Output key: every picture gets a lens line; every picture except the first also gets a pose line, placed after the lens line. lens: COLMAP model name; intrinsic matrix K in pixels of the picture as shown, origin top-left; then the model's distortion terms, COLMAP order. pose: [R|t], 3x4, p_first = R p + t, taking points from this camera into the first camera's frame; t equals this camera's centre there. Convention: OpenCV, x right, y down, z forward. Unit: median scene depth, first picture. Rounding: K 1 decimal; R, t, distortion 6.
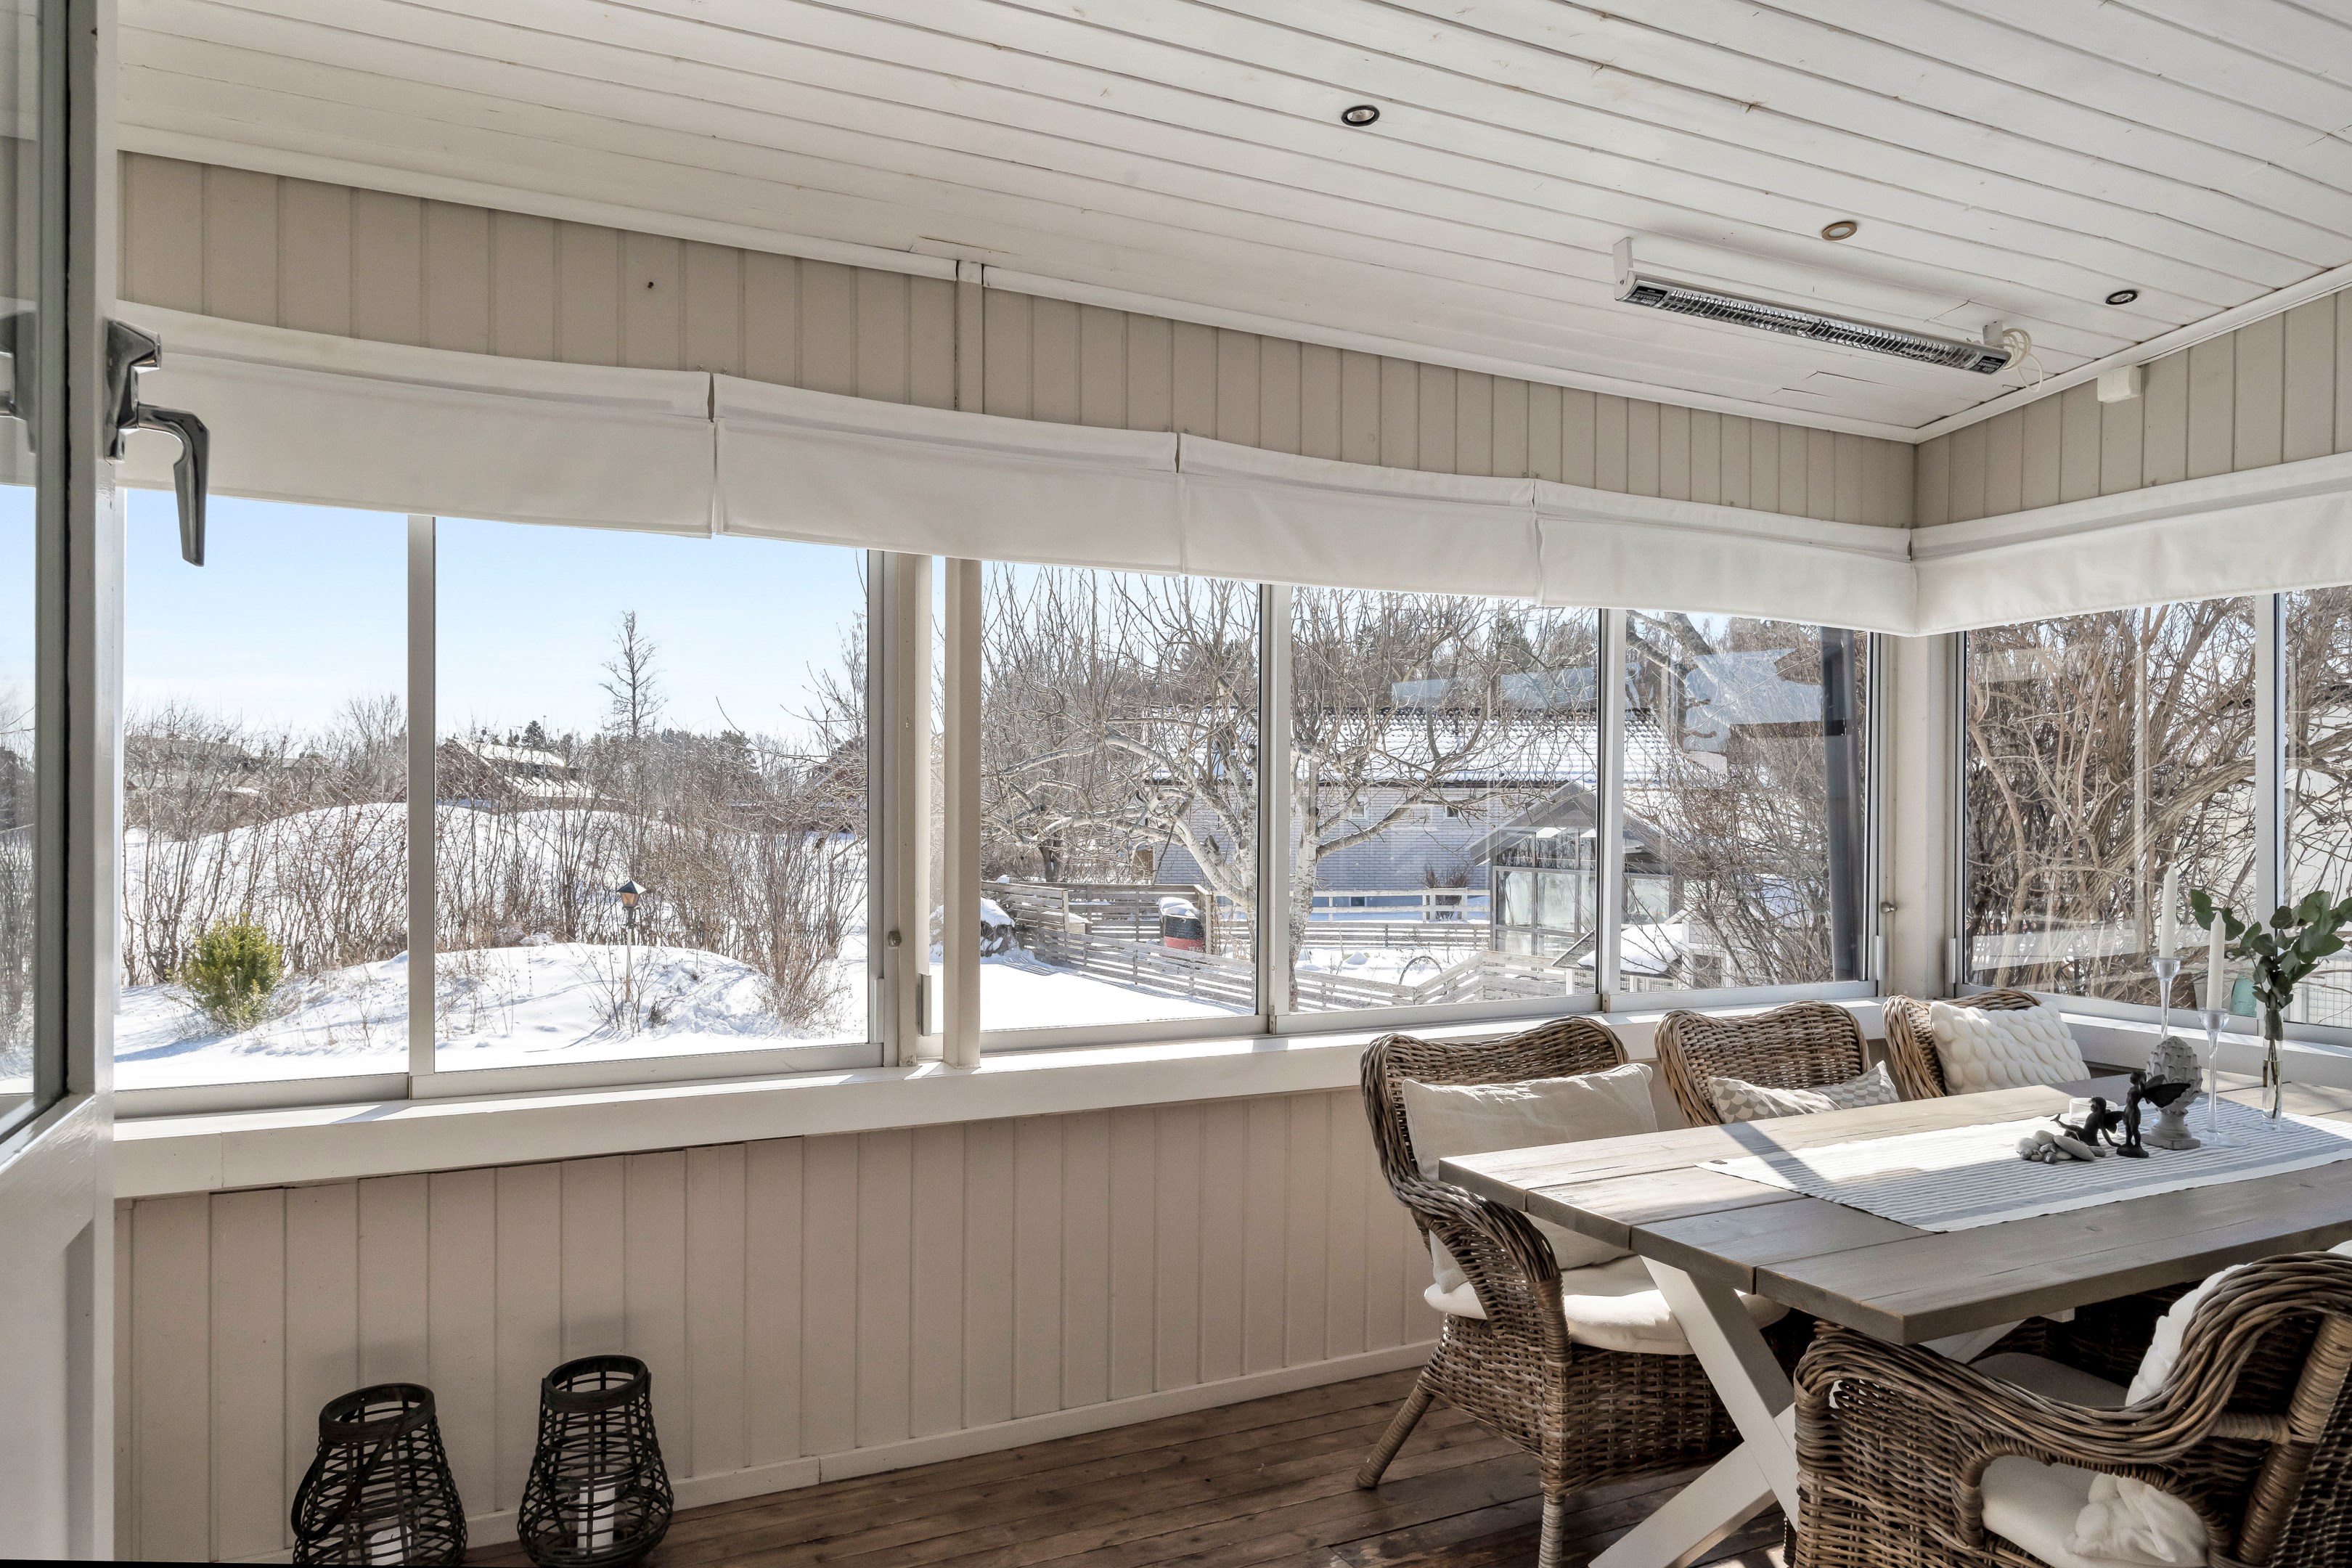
lens RADIAL K [[1524.4, 0, 1177.1], [0, 1524.4, 816.8], [0, 0, 1]] dist [0.000220, 0.000187]
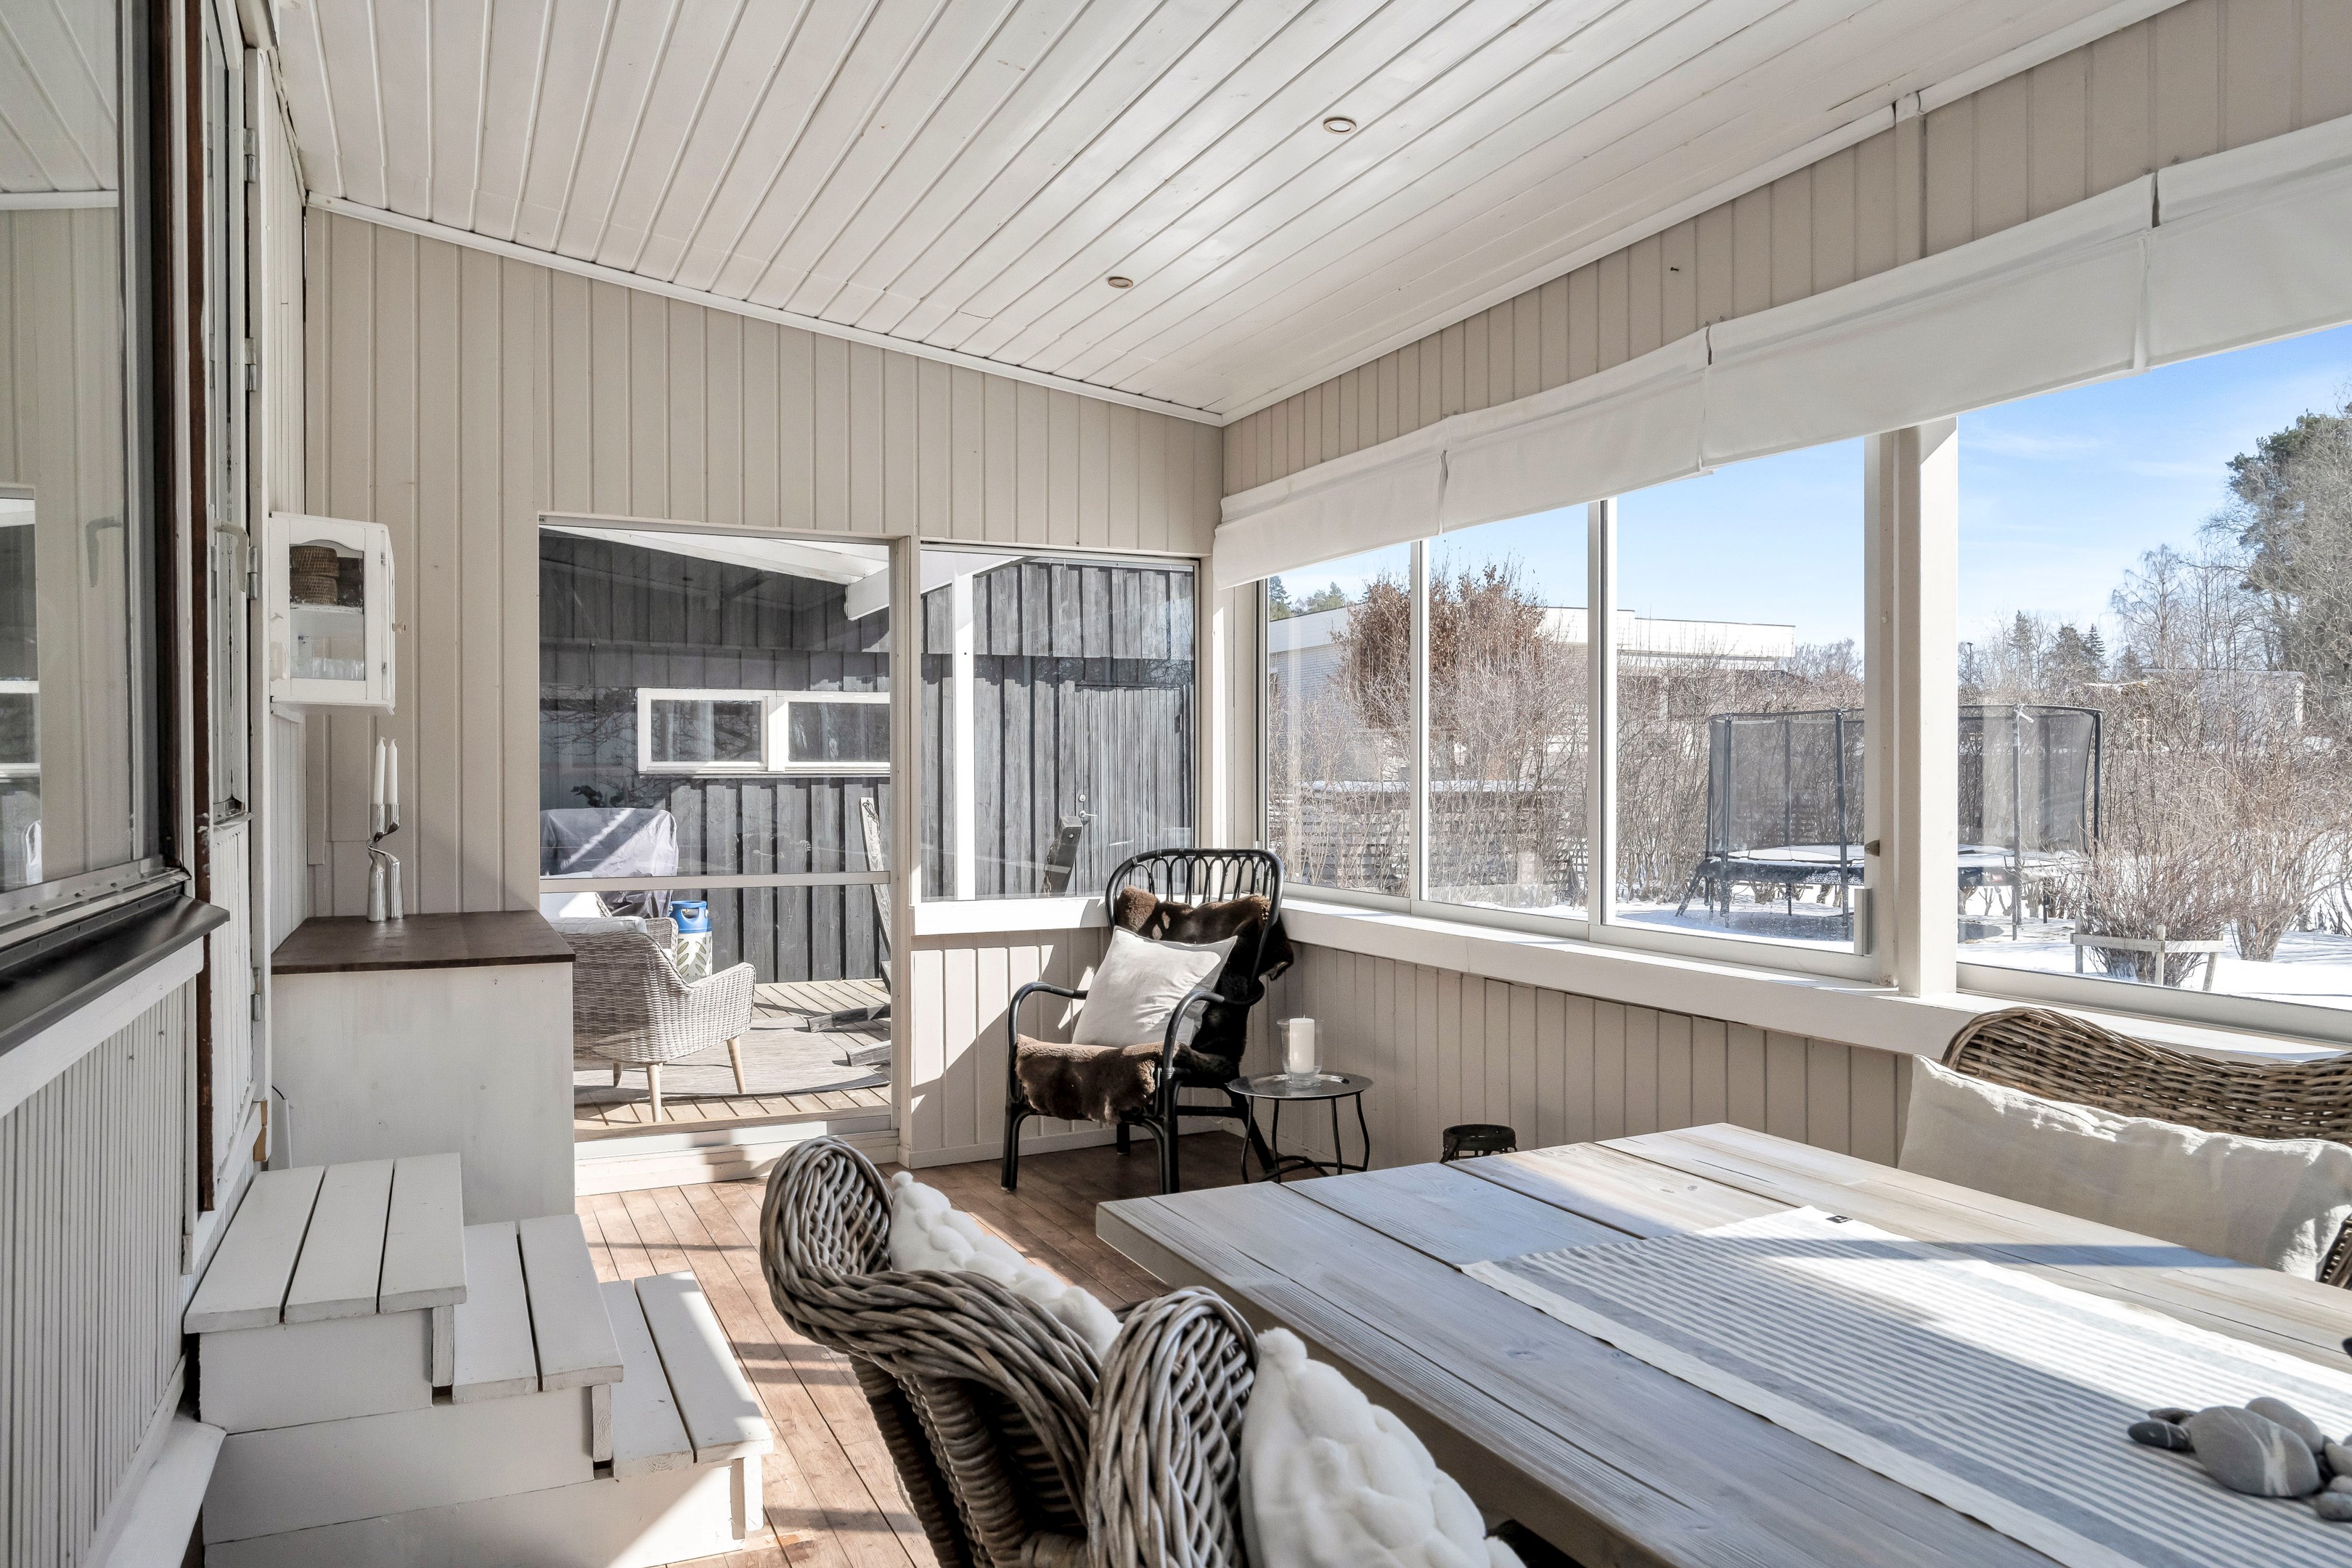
lens RADIAL K [[1584.7, 0, 1176.0], [0, 1584.7, 784.0], [0, 0, 1]] dist [0.000979, 0.000082]
pose [[-0.012543, 0.006173, -0.999902, 0.821312], [0.002762, 0.999977, 0.006138, 0.034225], [0.999918, -0.002685, -0.012560, 0.593301]]
